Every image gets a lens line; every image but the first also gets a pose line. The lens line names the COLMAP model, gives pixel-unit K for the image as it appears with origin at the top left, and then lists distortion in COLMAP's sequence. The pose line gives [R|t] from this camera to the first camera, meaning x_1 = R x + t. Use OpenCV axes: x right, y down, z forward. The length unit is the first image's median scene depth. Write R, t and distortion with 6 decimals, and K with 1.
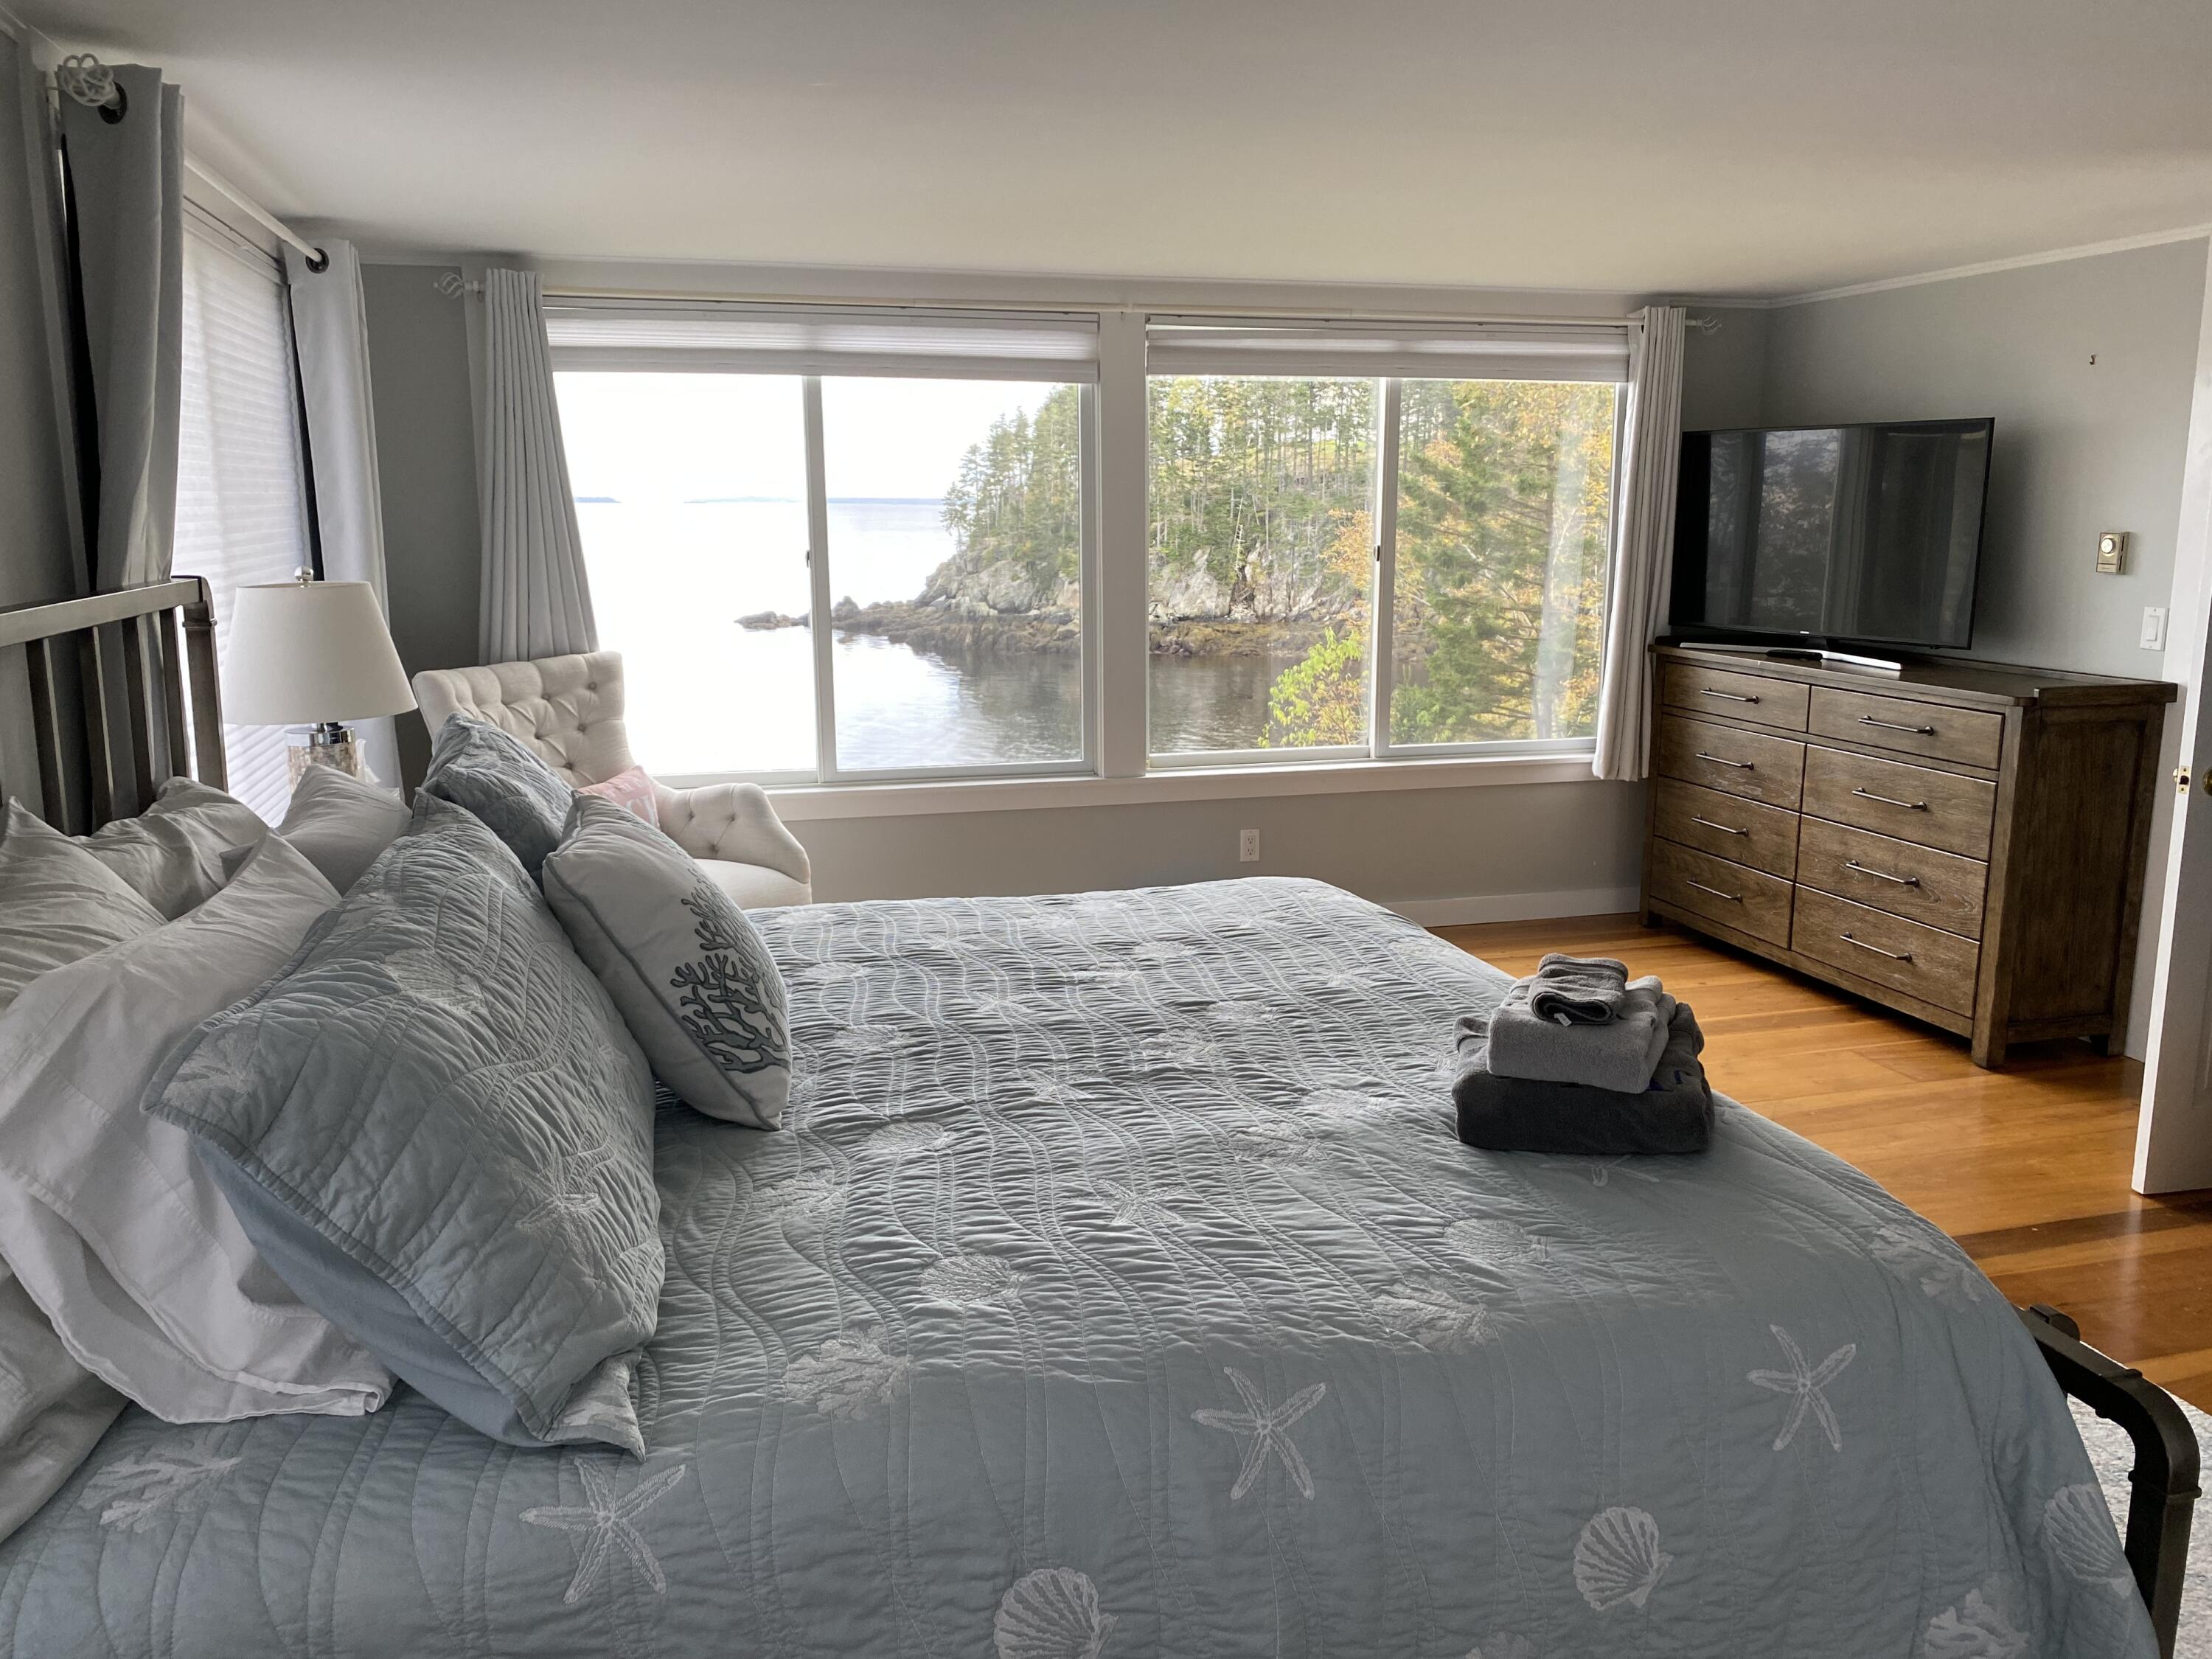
lens RADIAL K [[1695.8, 0, 1111.5], [0, 1695.8, 828.6], [0, 0, 1]] dist [0.048661, -0.073613]
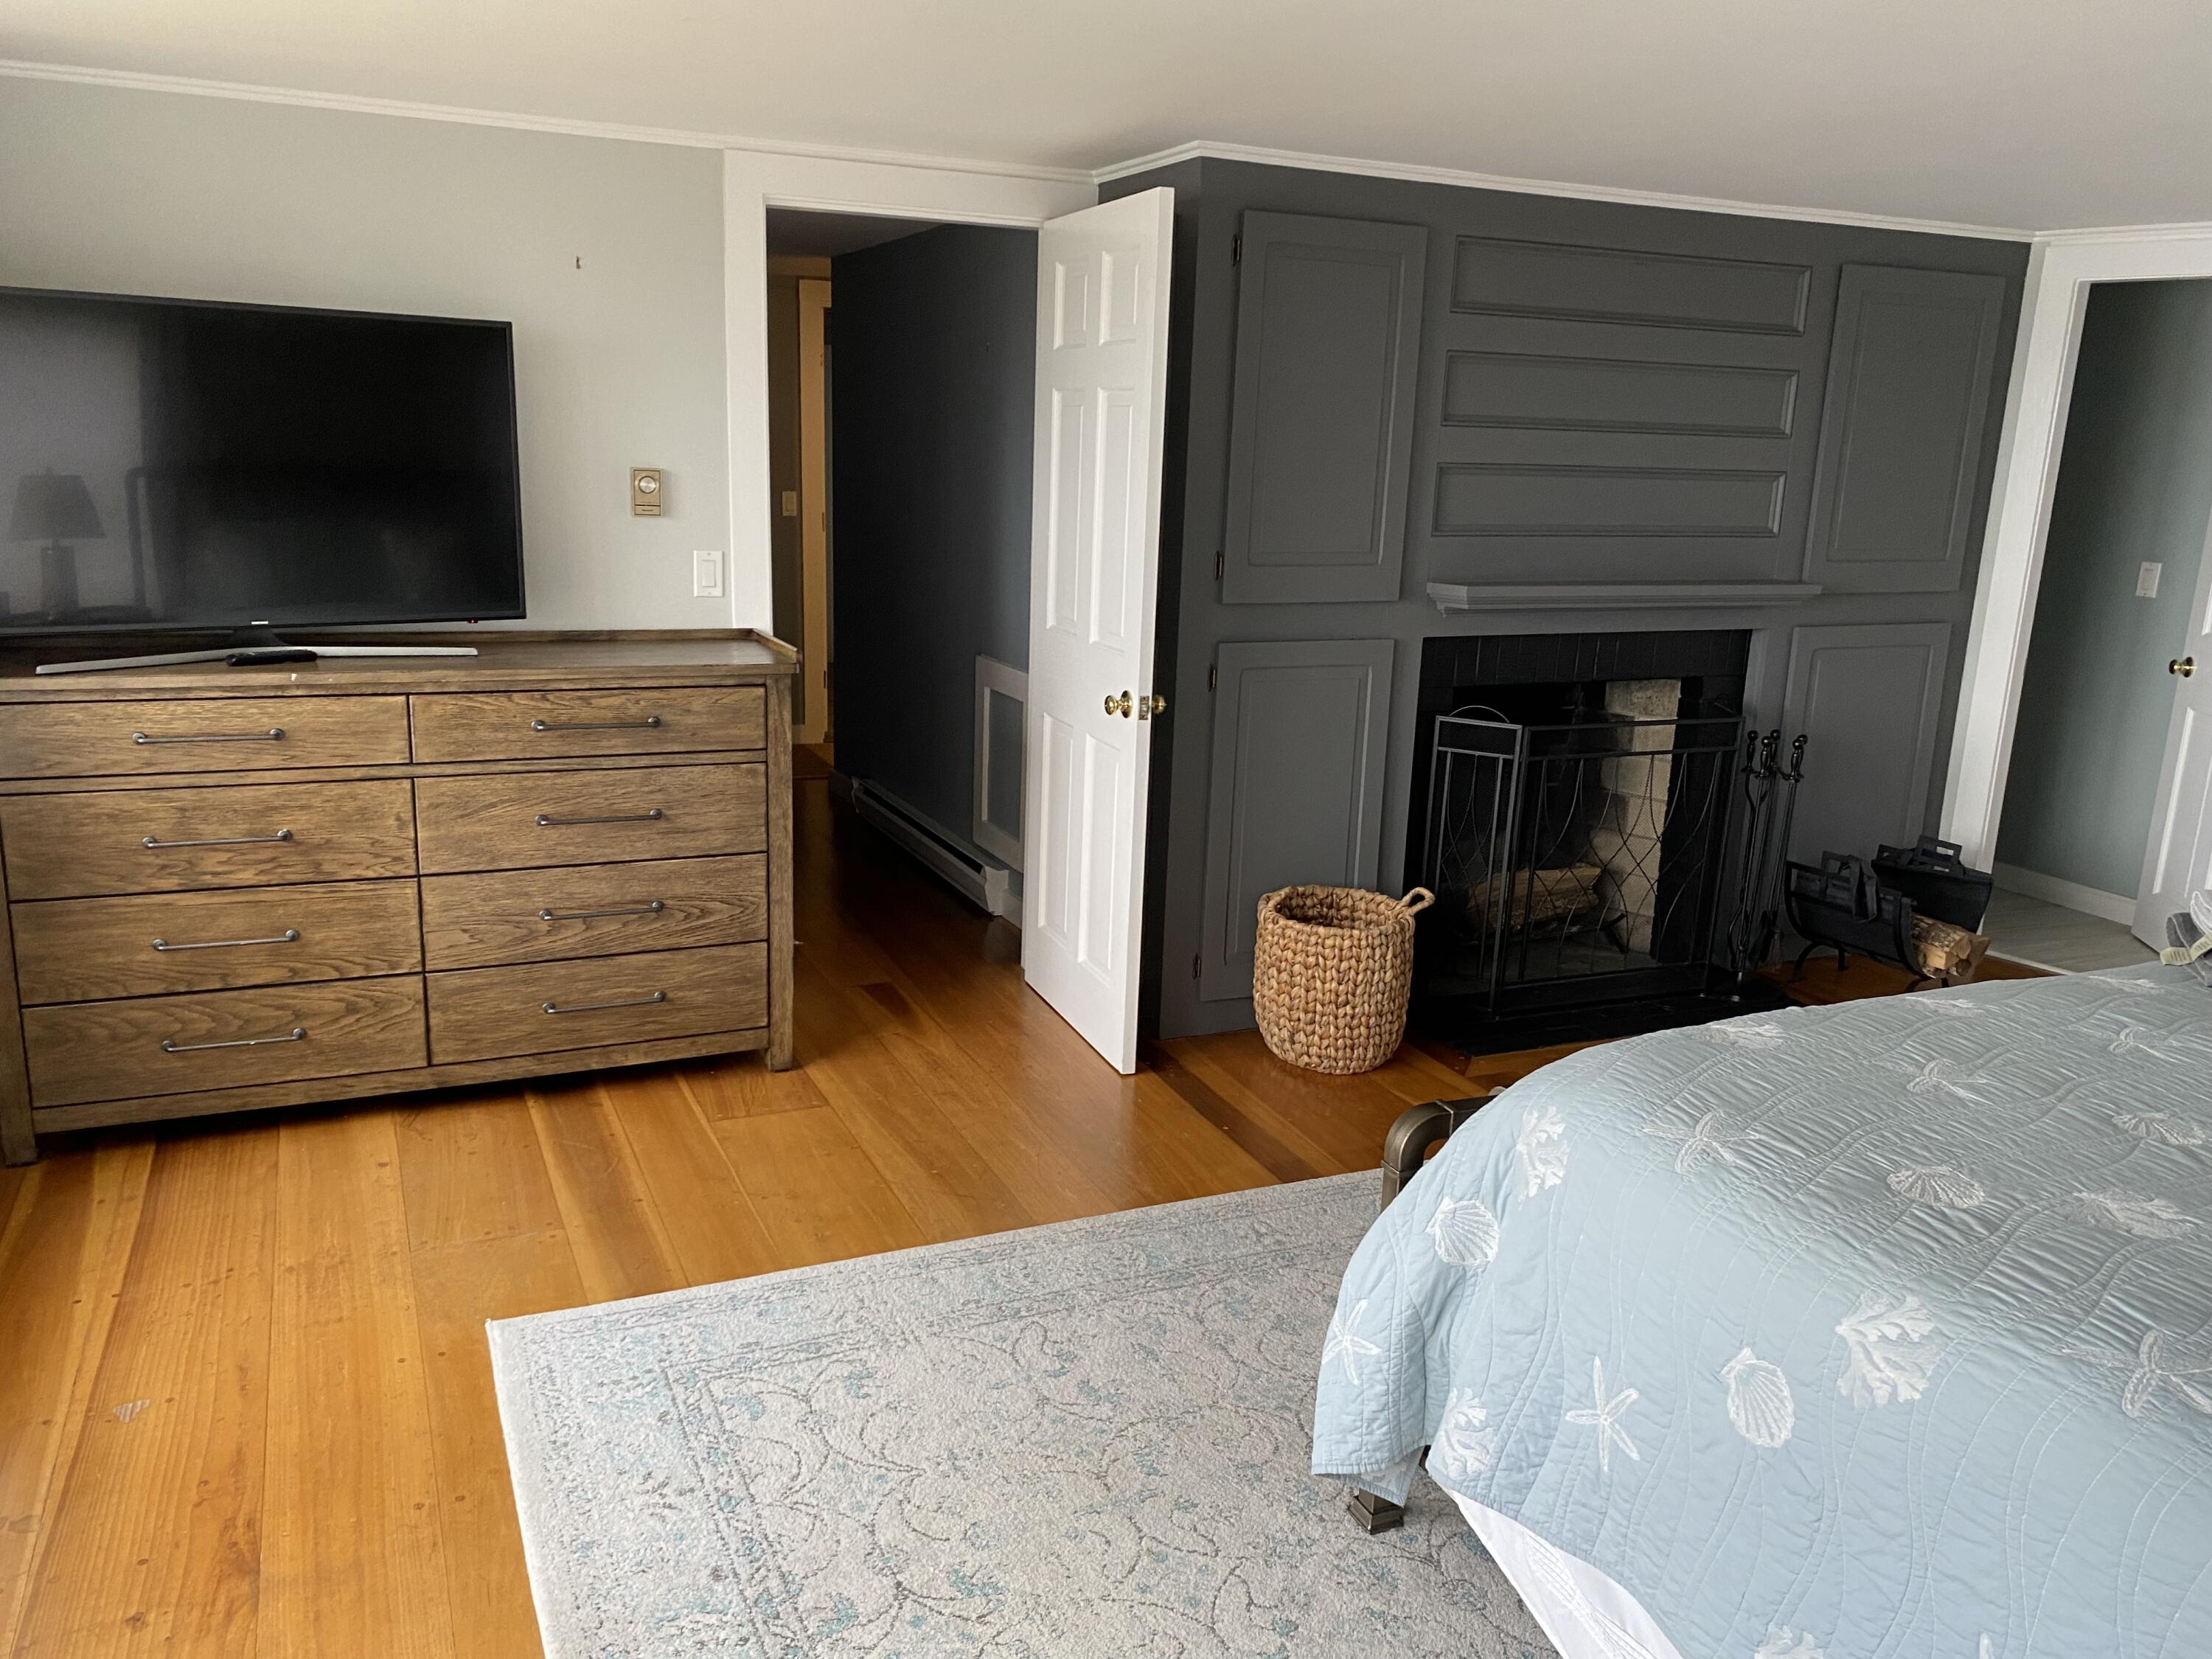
lens RADIAL K [[1695.8, 0, 1100.1], [0, 1695.8, 846.2], [0, 0, 1]] dist [0.048661, -0.073613]
pose [[-0.147994, -0.240326, 0.959344, -0.531580], [0.153371, 0.952713, 0.262325, -0.278702], [-0.977023, 0.185959, -0.104137, 1.365052]]
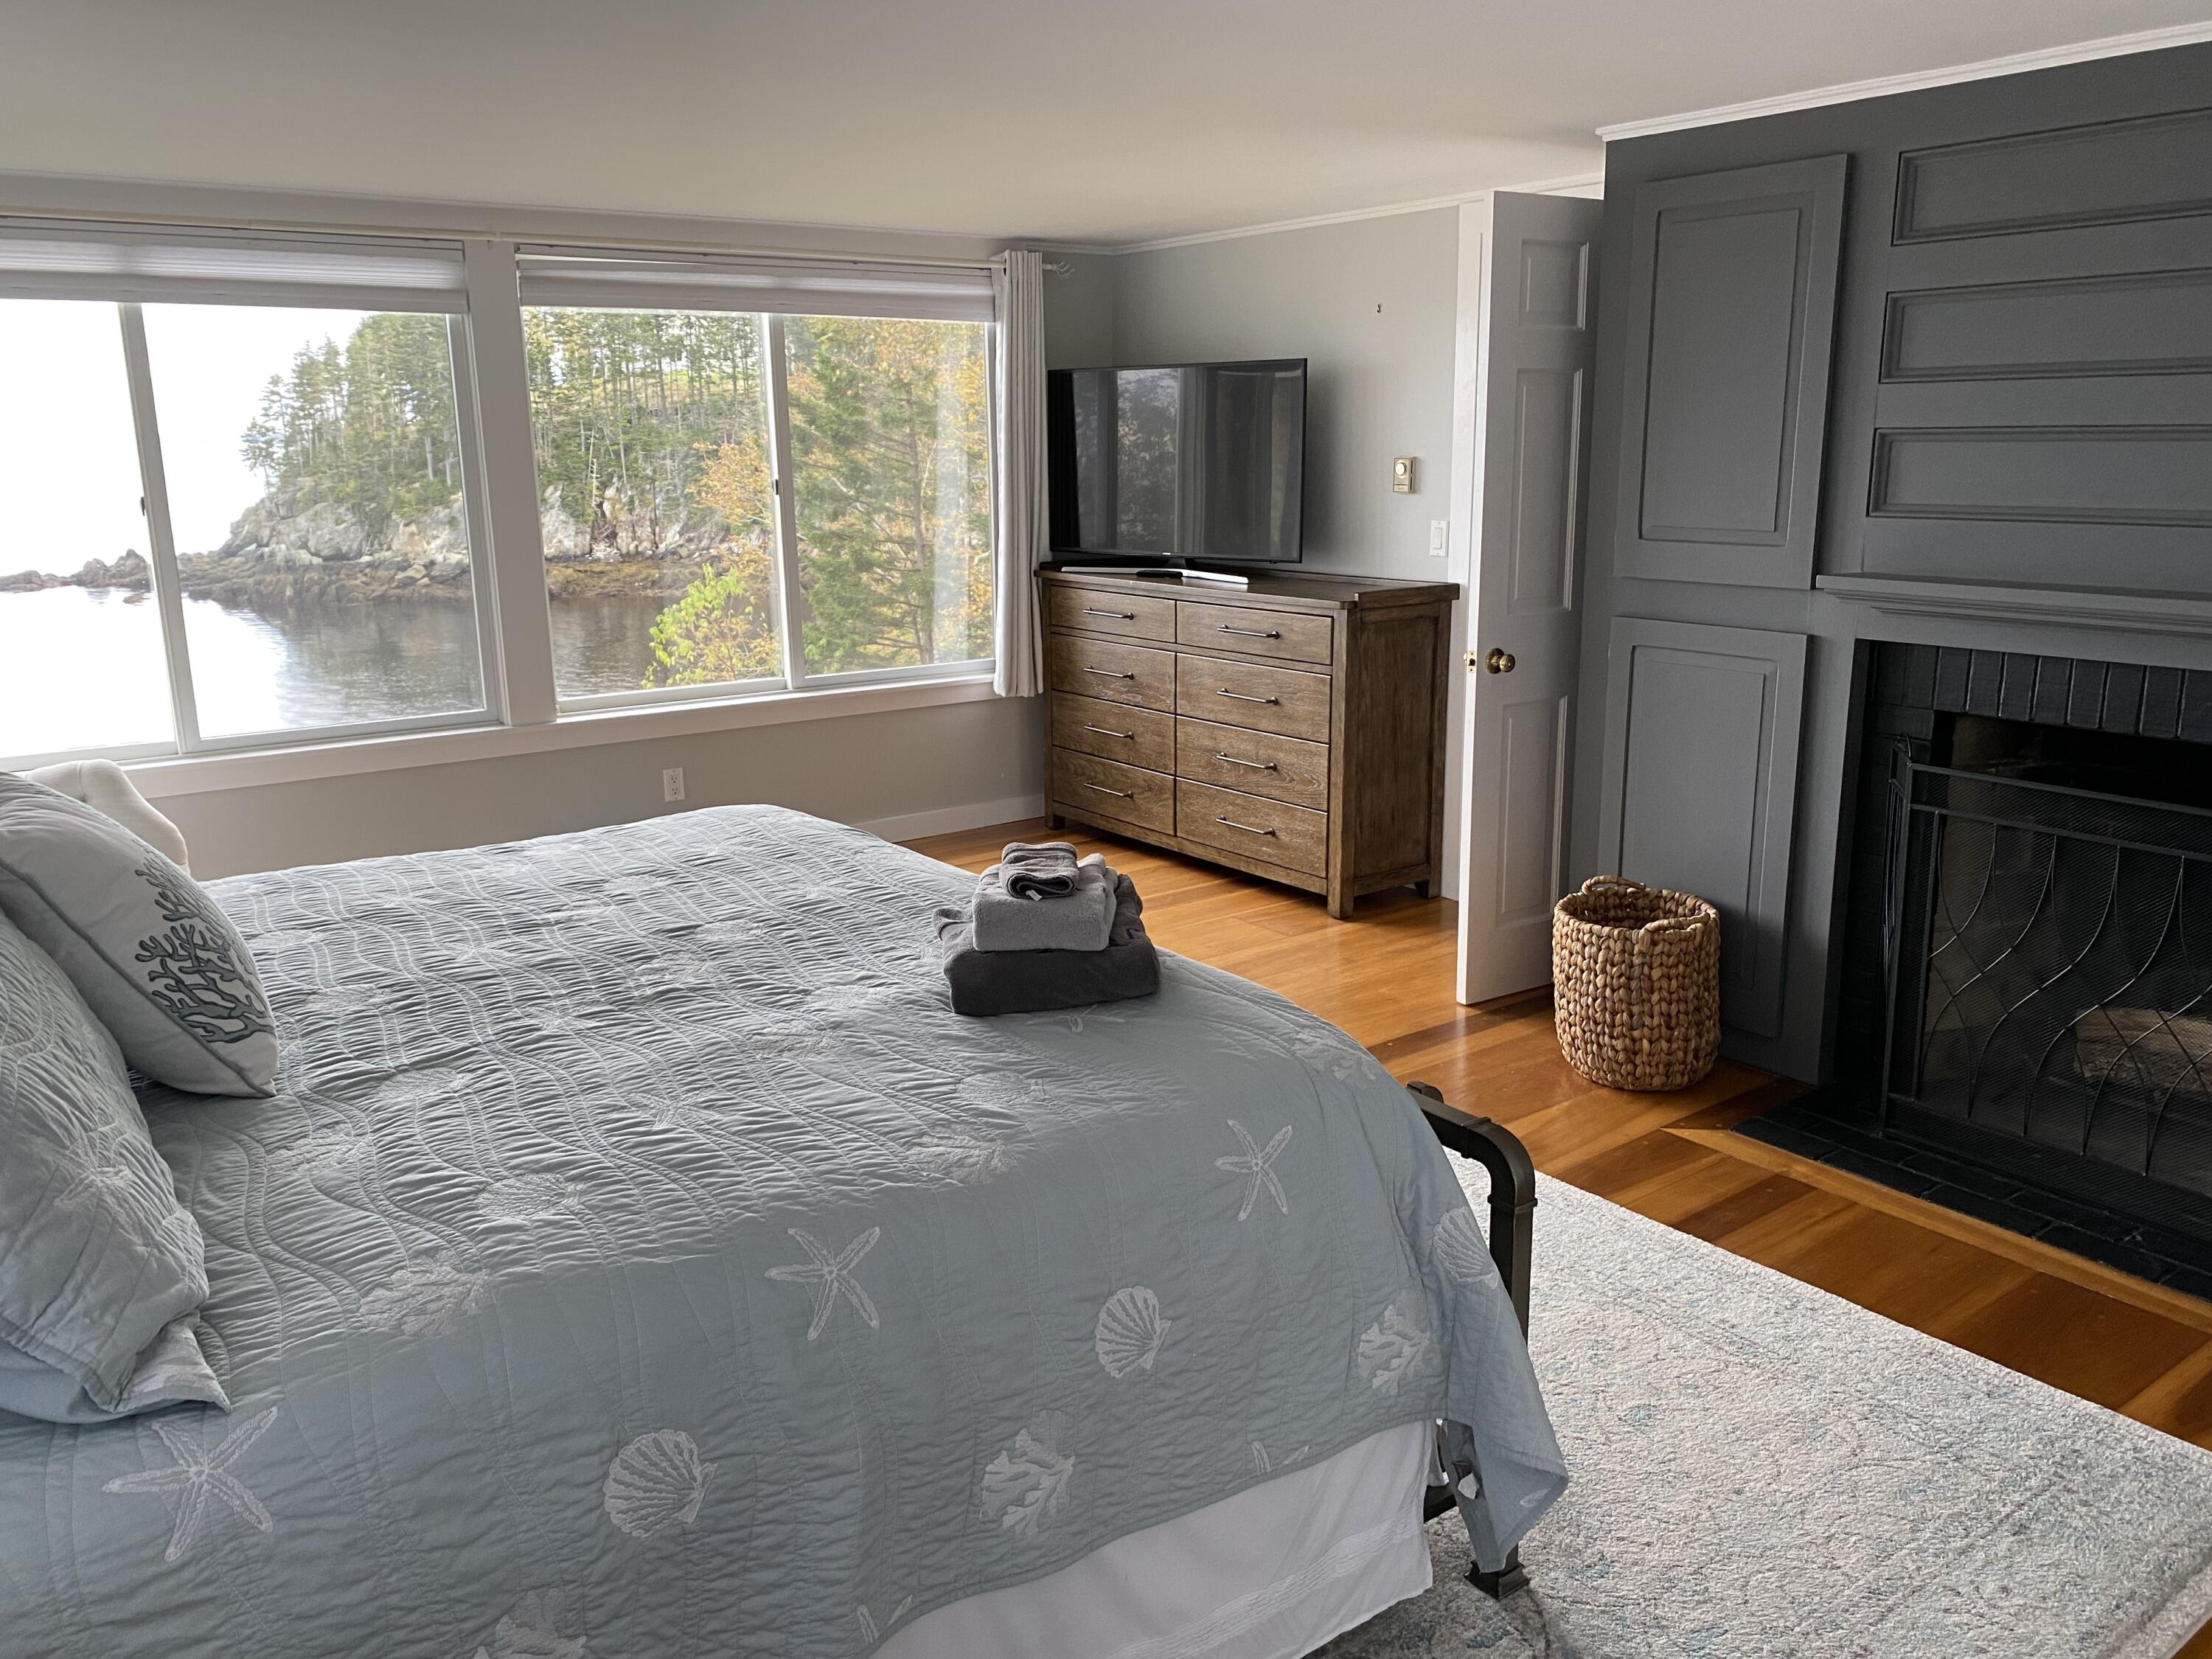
lens RADIAL K [[1695.8, 0, 1122.7], [0, 1695.8, 817.6], [0, 0, 1]] dist [0.048661, -0.073613]
pose [[0.931777, -0.089635, 0.351792, -0.046744], [0.078499, 0.995860, 0.045826, 0.007620], [-0.354444, -0.015085, 0.934956, -0.052546]]
